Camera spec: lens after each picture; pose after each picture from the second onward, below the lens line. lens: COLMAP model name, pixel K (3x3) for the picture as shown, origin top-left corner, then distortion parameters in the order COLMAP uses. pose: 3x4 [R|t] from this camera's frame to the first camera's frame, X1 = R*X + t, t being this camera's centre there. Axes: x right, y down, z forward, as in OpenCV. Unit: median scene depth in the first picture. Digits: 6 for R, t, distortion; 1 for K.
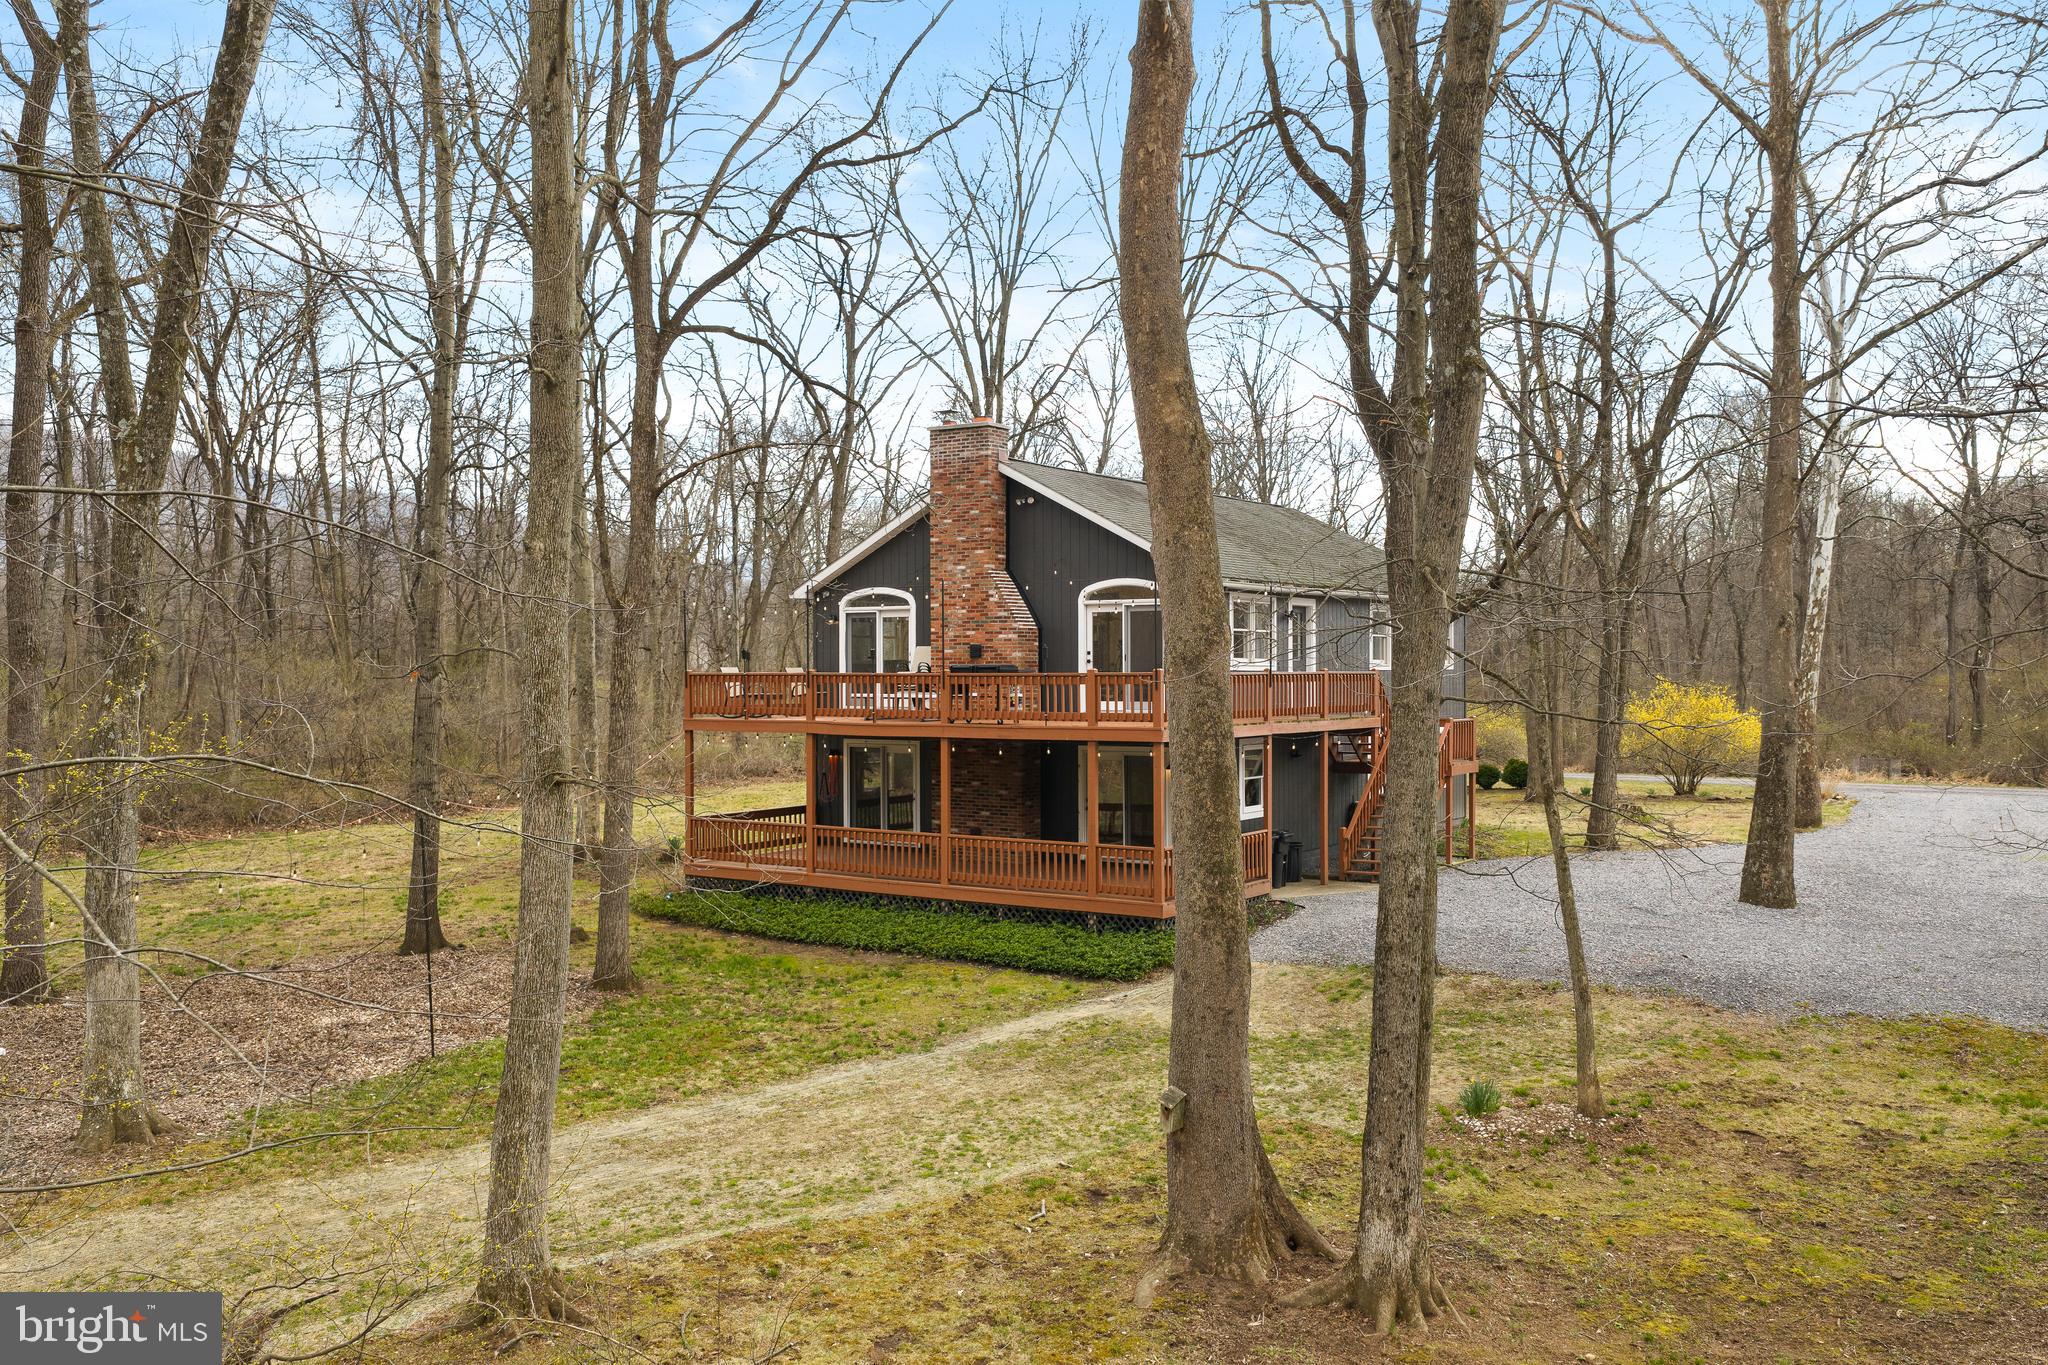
lens RADIAL K [[1721.5, 0, 1024.0], [0, 1721.5, 682.5], [0, 0, 1]] dist [0.011228, -0.018646]
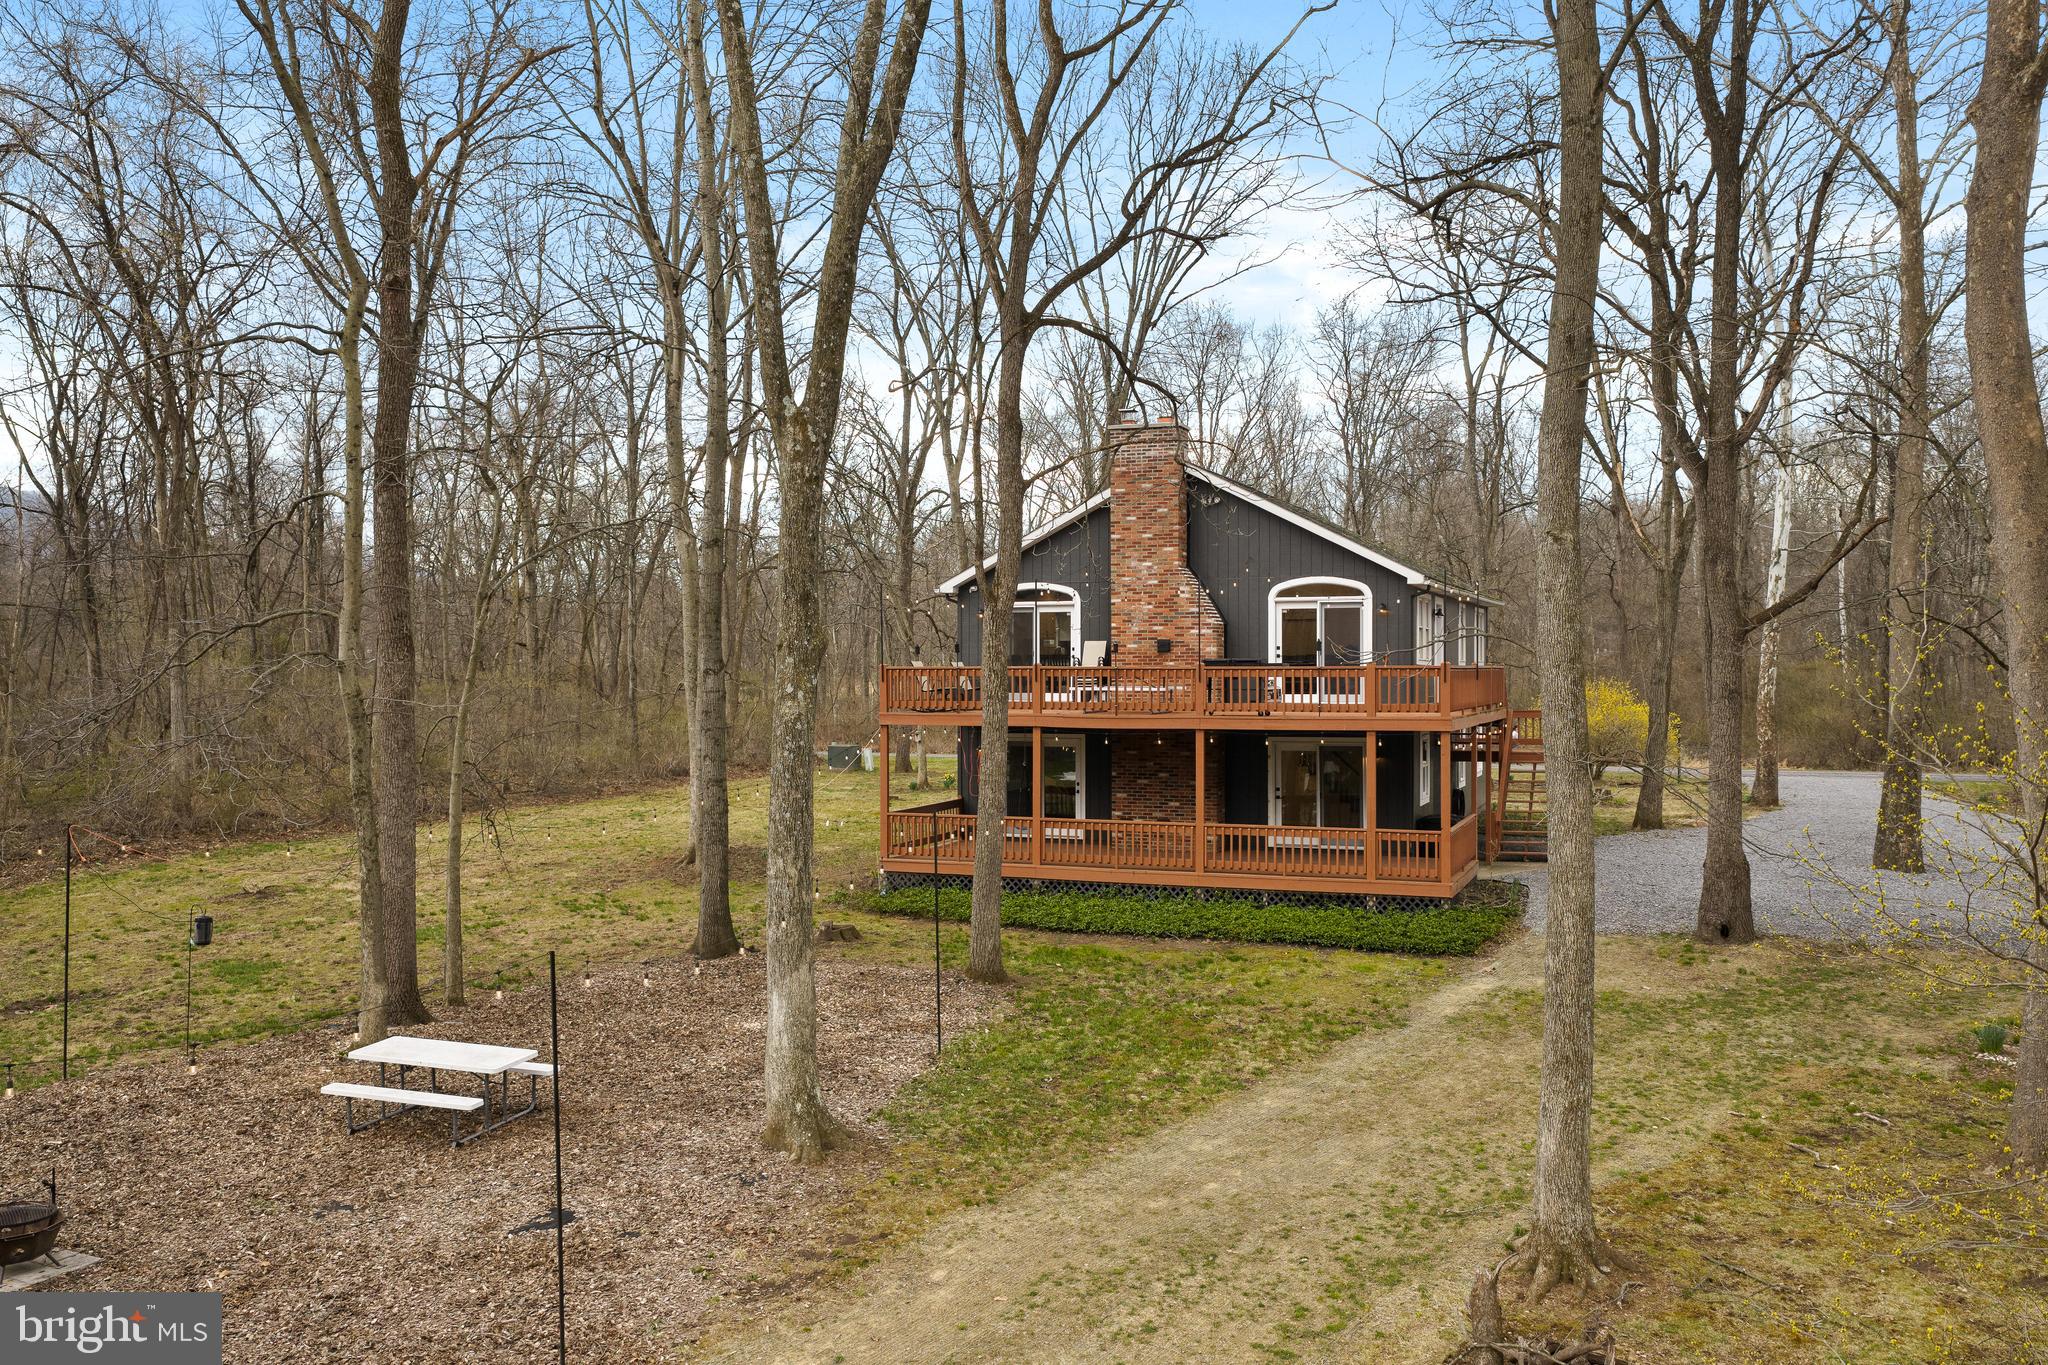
lens RADIAL K [[1721.5, 0, 1024.0], [0, 1721.5, 682.5], [0, 0, 1]] dist [0.011228, -0.018646]
pose [[0.973962, -0.000673, 0.226711, -0.349235], [0.000755, 1.000000, -0.000273, 0.003915], [-0.226711, 0.000437, 0.973962, 0.022093]]
